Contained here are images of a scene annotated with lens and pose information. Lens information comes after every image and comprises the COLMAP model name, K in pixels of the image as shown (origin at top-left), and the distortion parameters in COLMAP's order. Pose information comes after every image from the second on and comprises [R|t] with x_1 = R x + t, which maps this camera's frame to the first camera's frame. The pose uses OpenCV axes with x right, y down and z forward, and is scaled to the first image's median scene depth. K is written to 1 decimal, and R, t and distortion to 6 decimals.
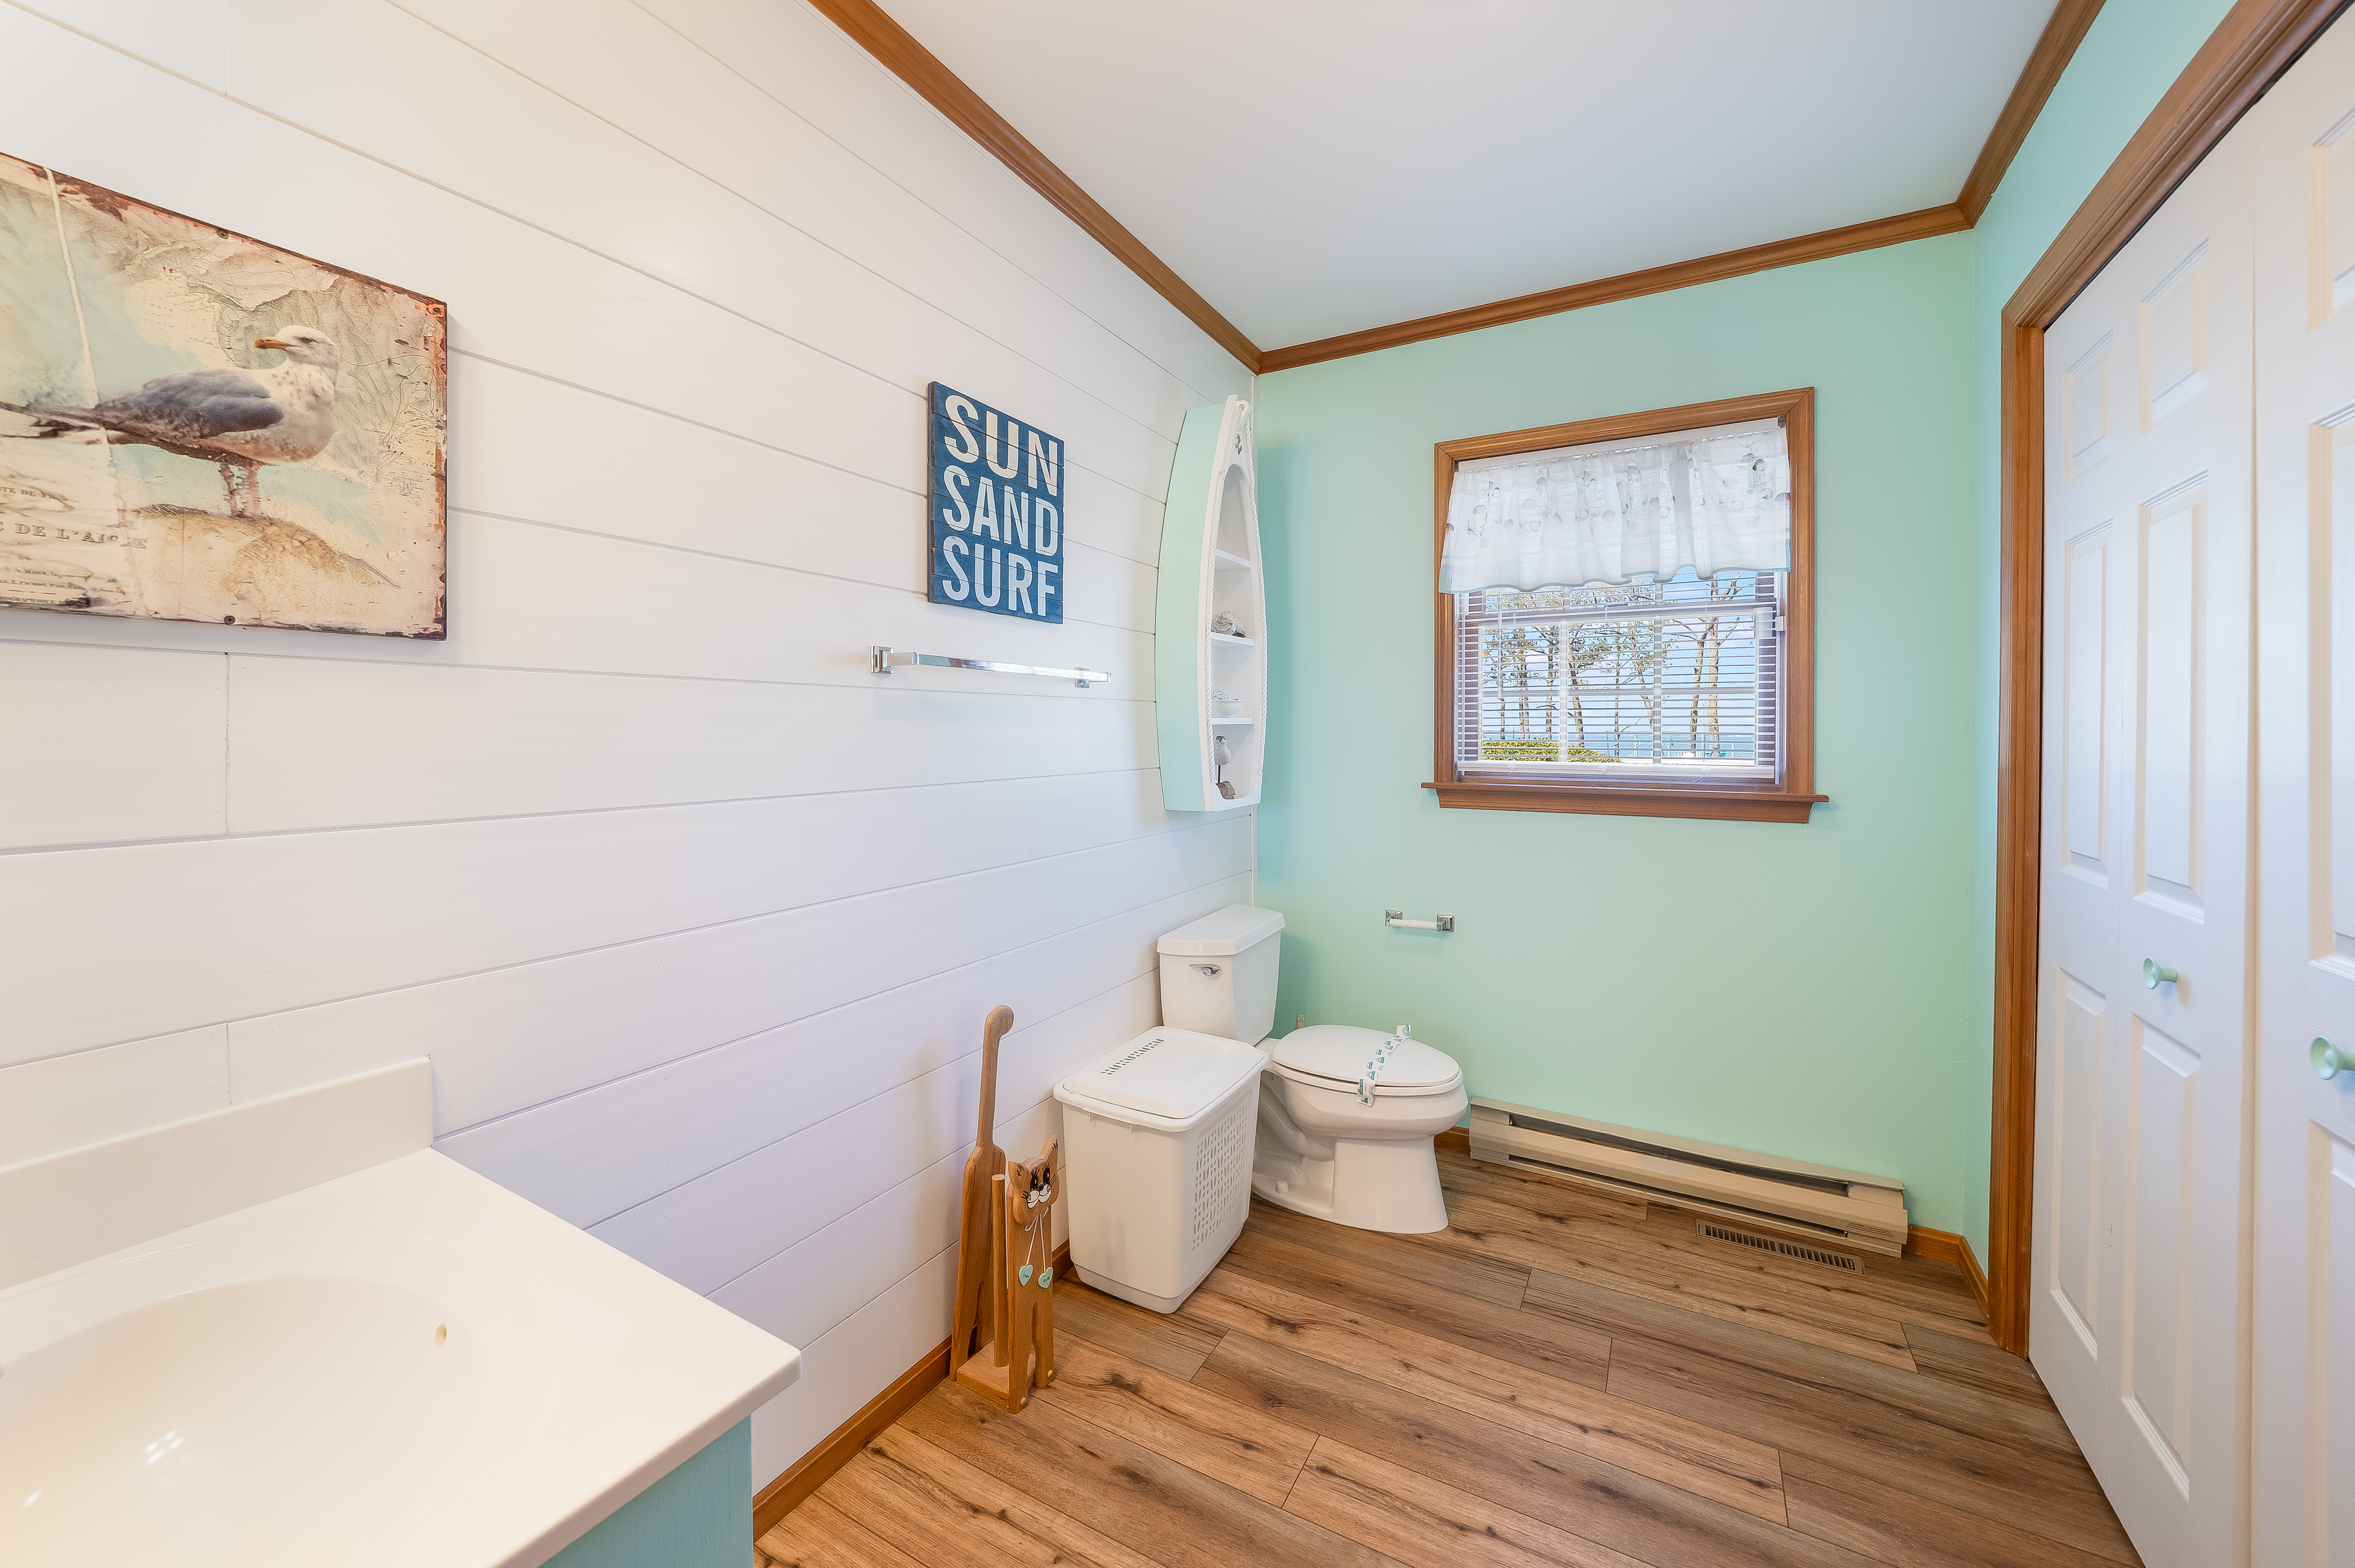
lens RADIAL K [[883.2, 0, 1175.2], [0, 883.2, 738.4], [0, 0, 1]] dist [0.001960, 0.000038]
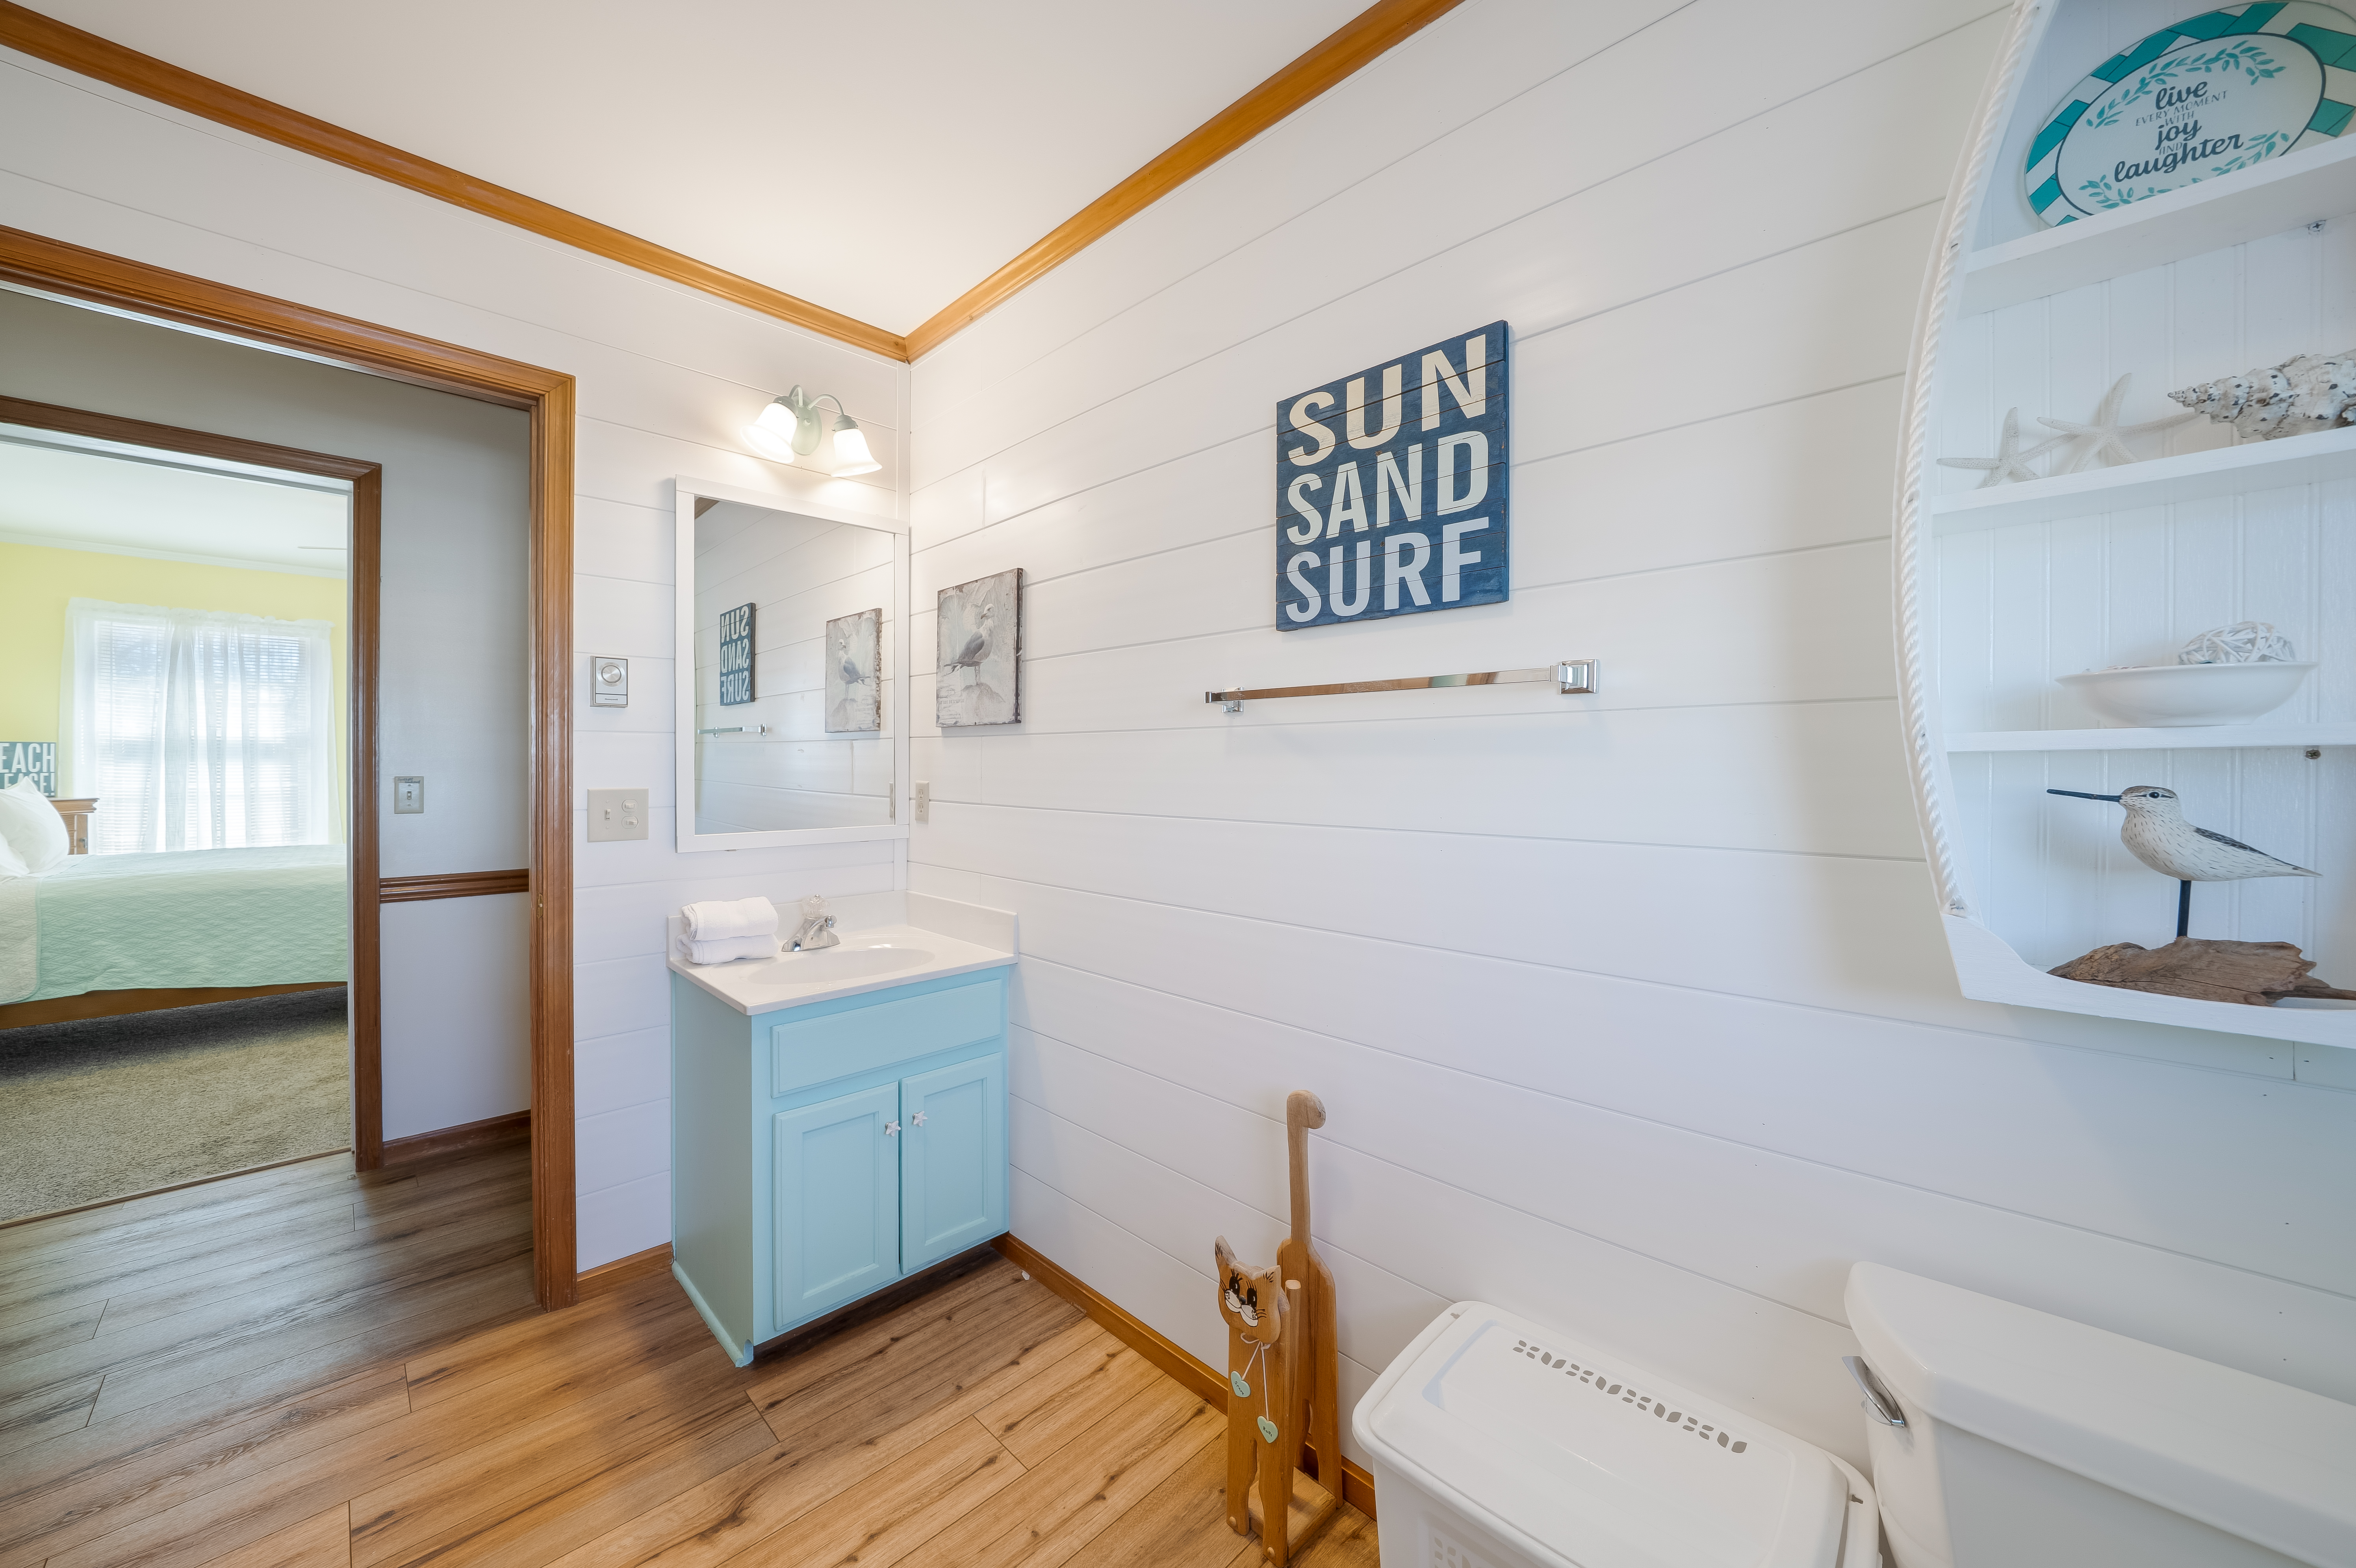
lens RADIAL K [[866.9, 0, 1166.3], [0, 866.9, 772.0], [0, 0, 1]] dist [-0.011522, 0.000501]
pose [[-0.263251, 0.000833, -0.964727, 0.658420], [-0.016451, 0.999850, 0.005353, -0.004855], [0.964587, 0.017280, -0.263198, 1.119260]]
